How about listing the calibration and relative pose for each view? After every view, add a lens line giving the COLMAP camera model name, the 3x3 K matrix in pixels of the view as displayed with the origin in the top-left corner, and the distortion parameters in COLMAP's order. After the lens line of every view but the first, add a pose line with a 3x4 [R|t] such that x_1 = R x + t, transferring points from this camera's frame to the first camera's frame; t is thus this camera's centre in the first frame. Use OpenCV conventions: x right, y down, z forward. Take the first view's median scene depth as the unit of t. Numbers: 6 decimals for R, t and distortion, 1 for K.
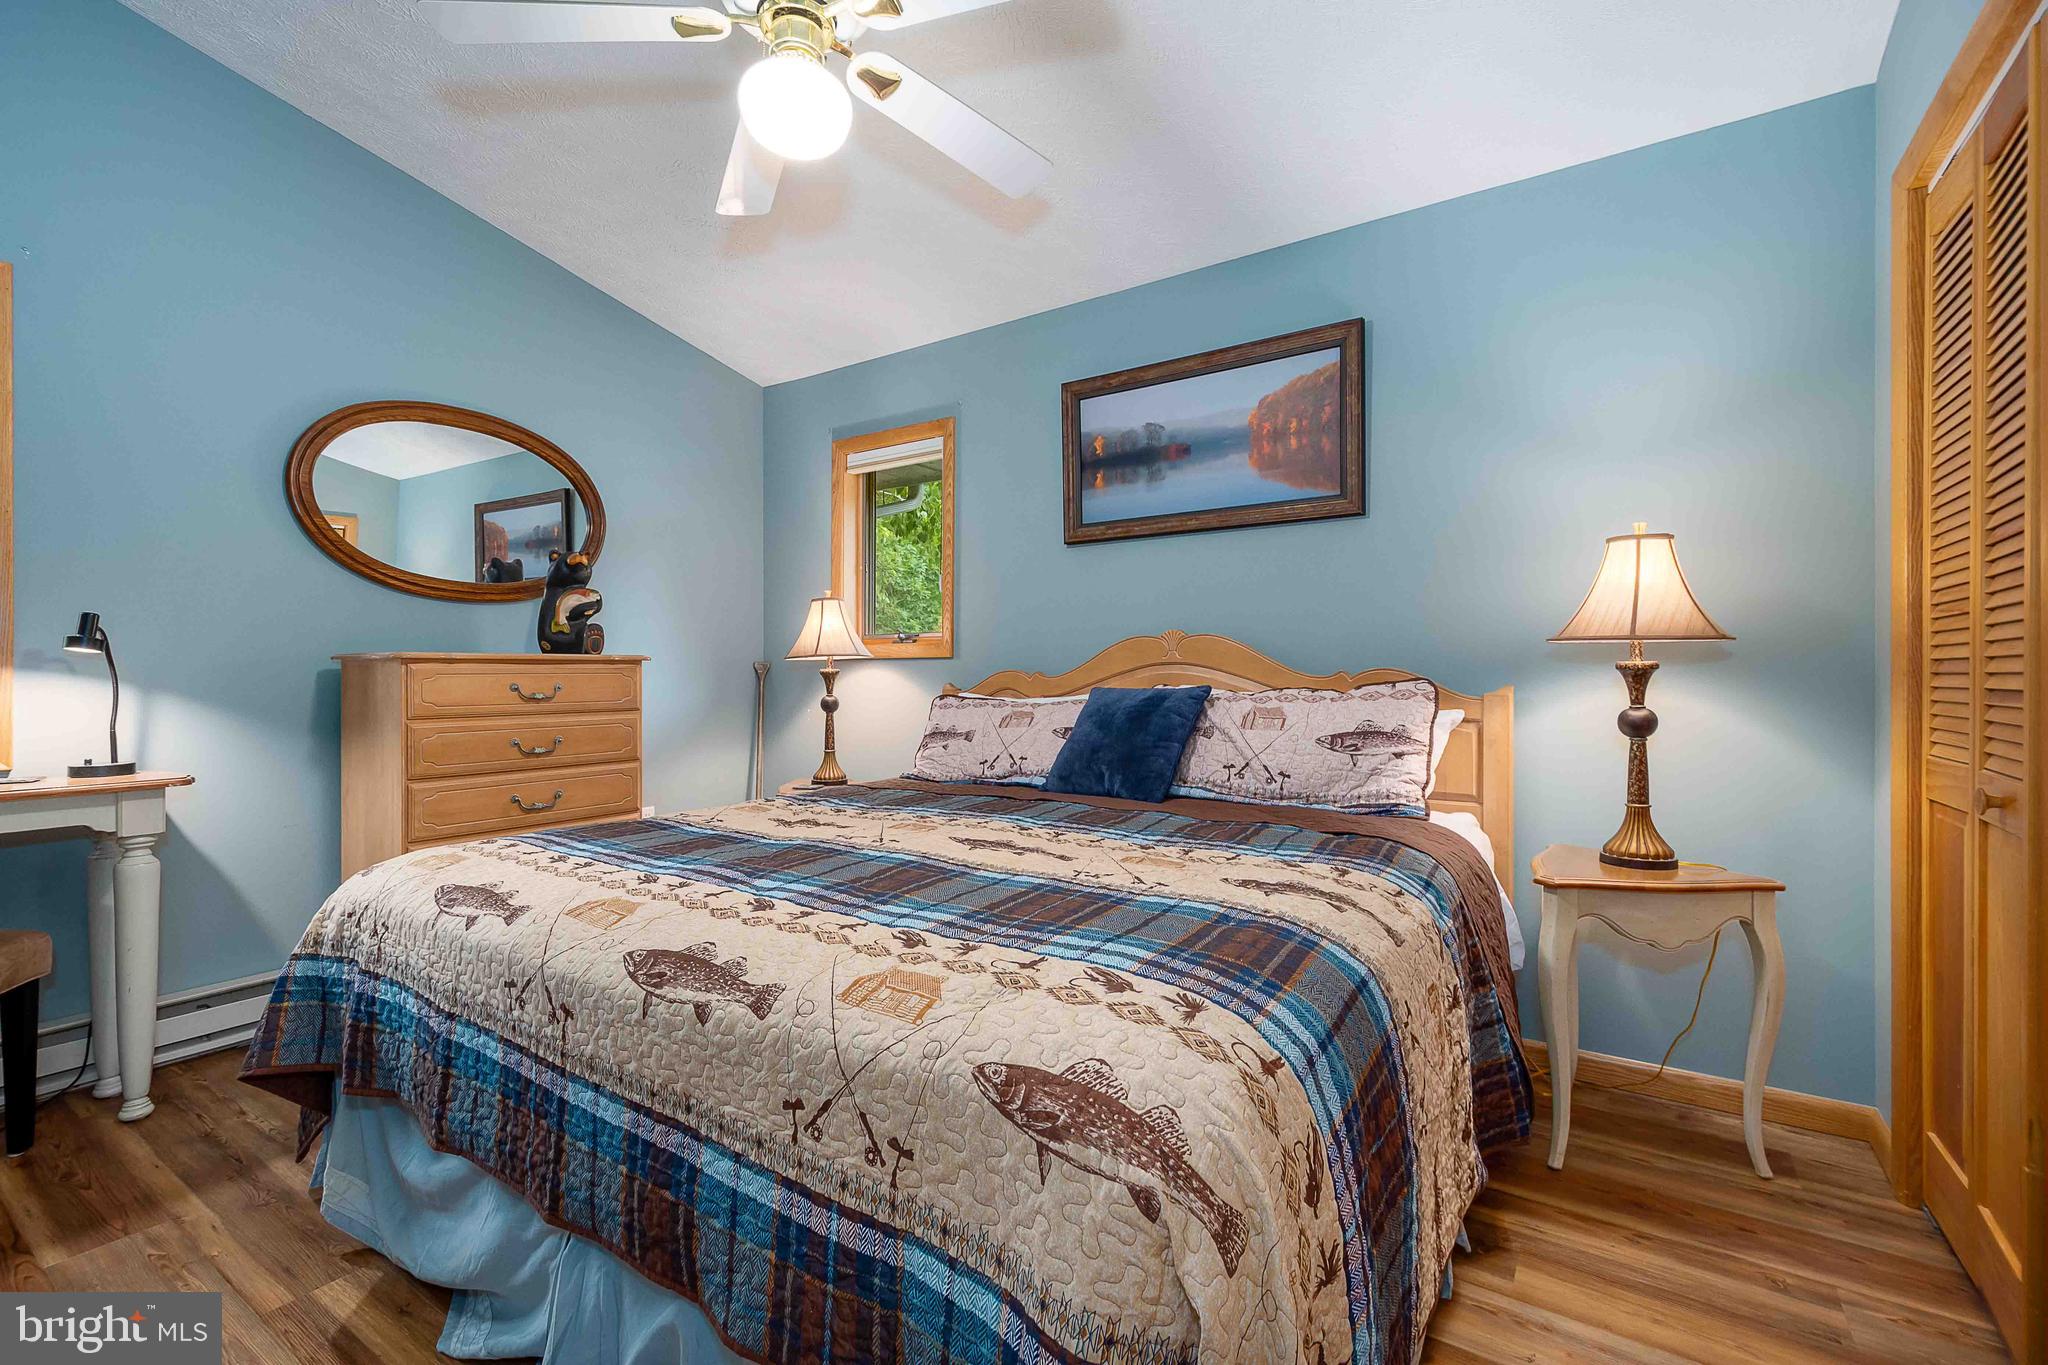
lens RADIAL K [[904.7, 0, 1001.7], [0, 904.7, 668.5], [0, 0, 1]] dist [0.014841, -0.004908]
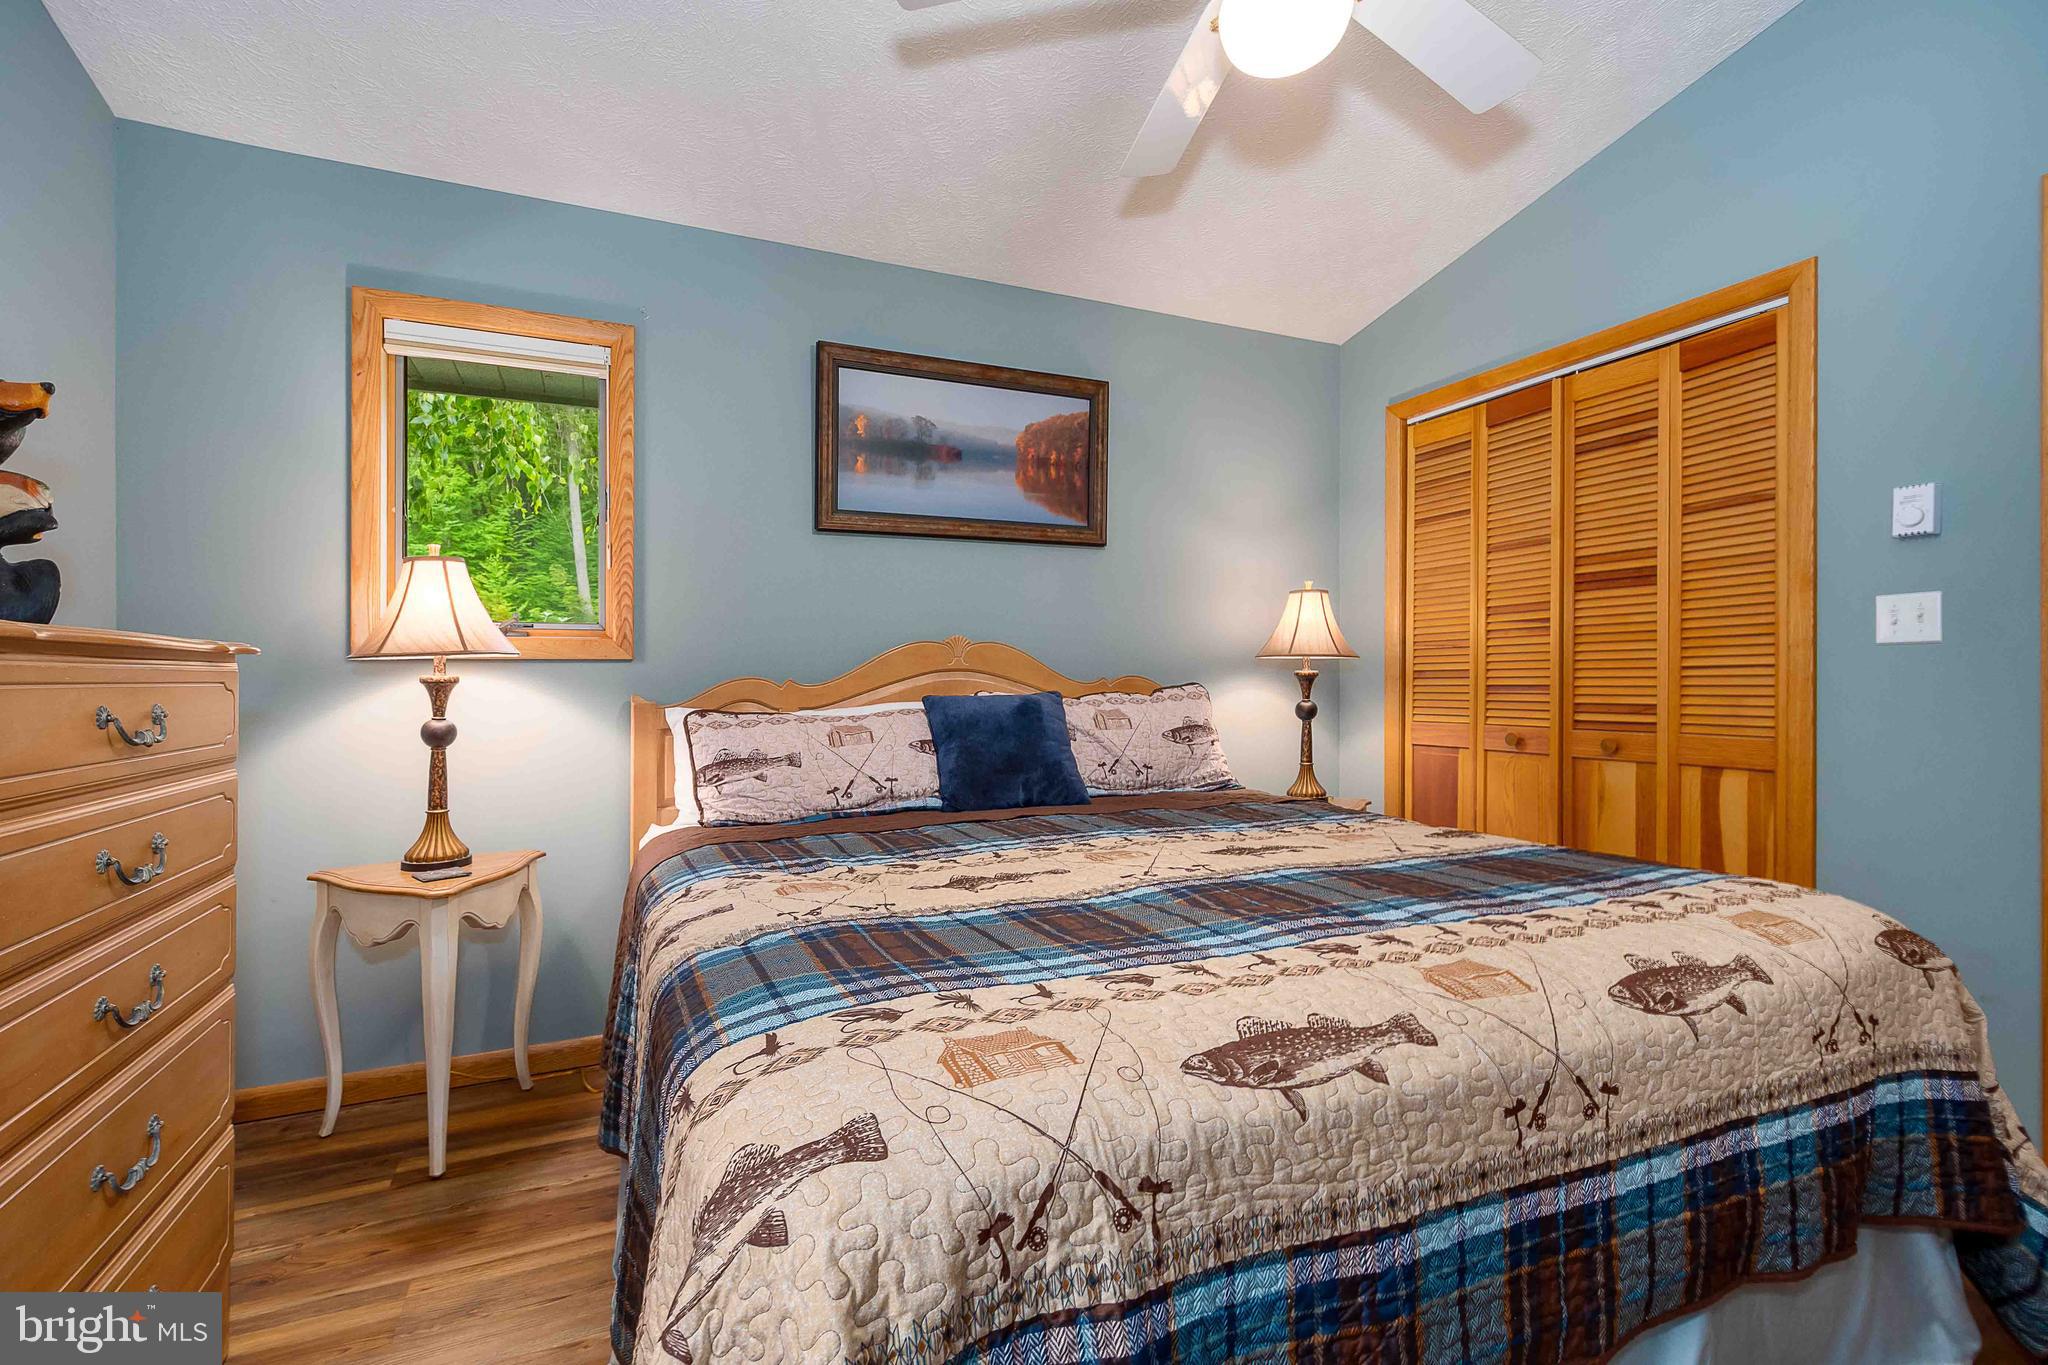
lens RADIAL K [[904.7, 0, 1005.0], [0, 904.7, 690.3], [0, 0, 1]] dist [0.014841, -0.004908]
pose [[0.523664, -0.014158, 0.851807, -0.680547], [-0.001431, 0.999846, 0.017499, -0.000857], [-0.851923, -0.010382, 0.523563, 0.477602]]
